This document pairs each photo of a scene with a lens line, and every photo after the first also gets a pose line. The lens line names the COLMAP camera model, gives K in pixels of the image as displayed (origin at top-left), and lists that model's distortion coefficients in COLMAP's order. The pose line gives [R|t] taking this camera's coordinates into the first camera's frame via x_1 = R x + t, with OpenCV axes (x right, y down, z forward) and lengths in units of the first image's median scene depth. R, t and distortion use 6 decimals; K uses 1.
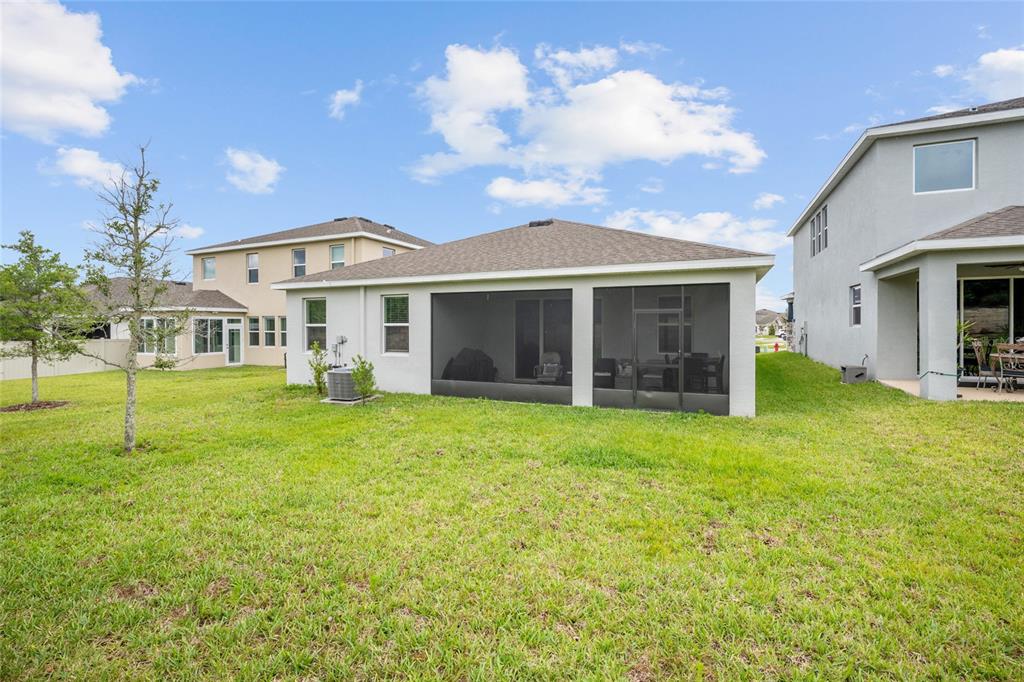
lens RADIAL K [[454.4, 0, 514.4], [0, 454.4, 327.1], [0, 0, 1]] dist [-0.018104, 0.000135]
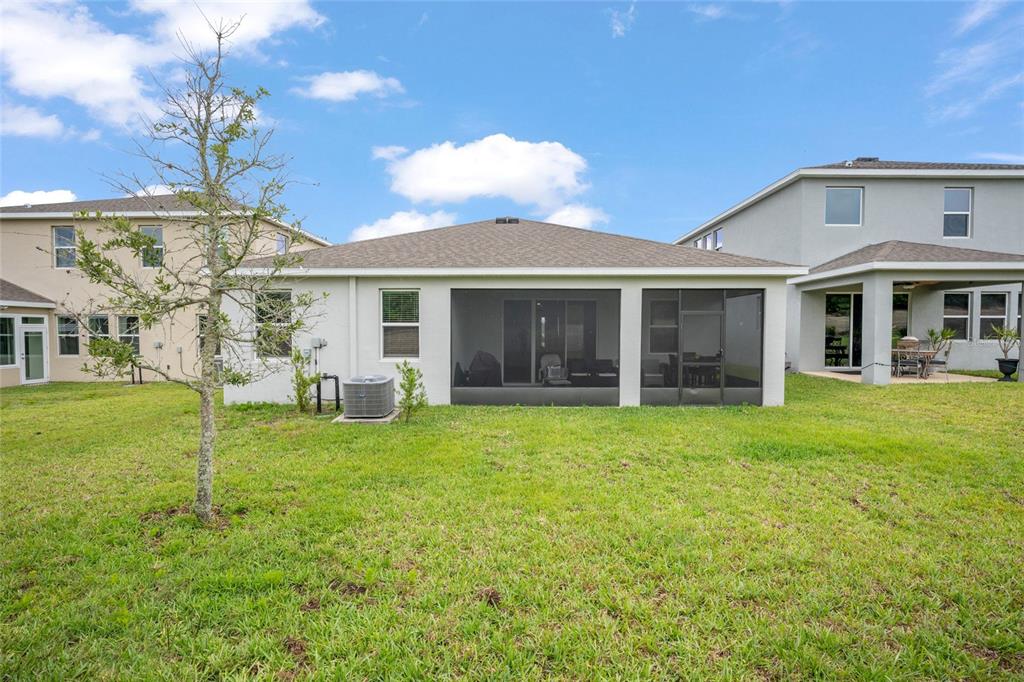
lens RADIAL K [[451.2, 0, 512.0], [0, 451.2, 341.0], [0, 0, 1]] dist [-0.018562, 0.000222]
pose [[0.923446, -0.006040, 0.383680, -0.400064], [-0.001367, 0.999818, 0.019029, 0.009161], [-0.383725, -0.018097, 0.923270, 0.153818]]
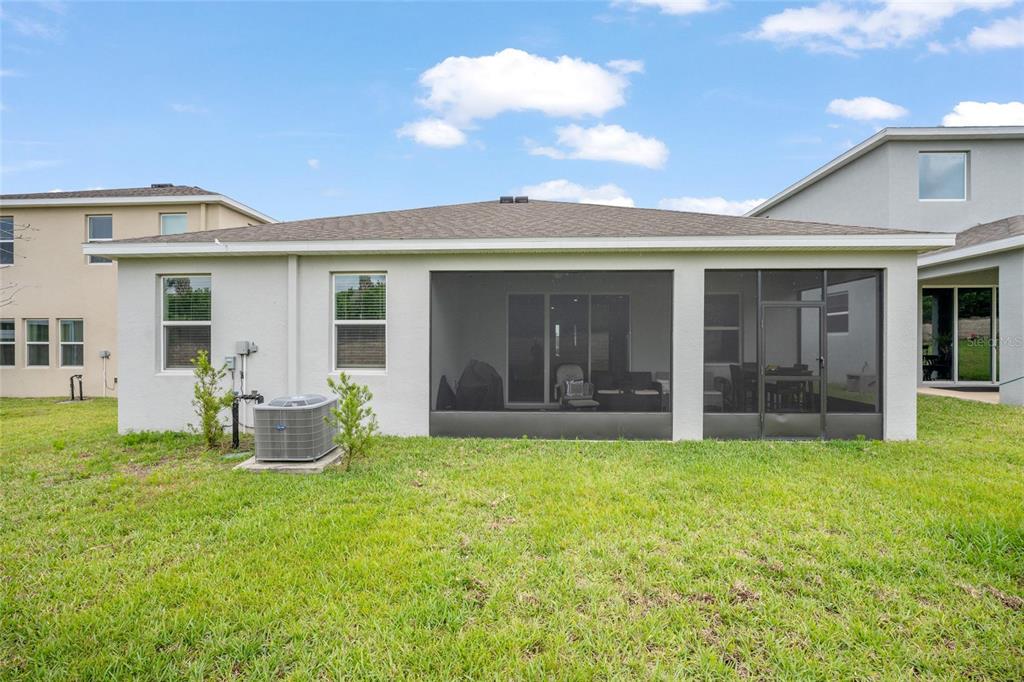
lens RADIAL K [[451.2, 0, 512.0], [0, 451.2, 341.0], [0, 0, 1]] dist [-0.018562, 0.000222]
pose [[0.933898, 0.003756, 0.357520, -0.292555], [-0.000670, 0.999961, -0.008754, 0.024886], [-0.357539, 0.007936, 0.933865, 0.384744]]
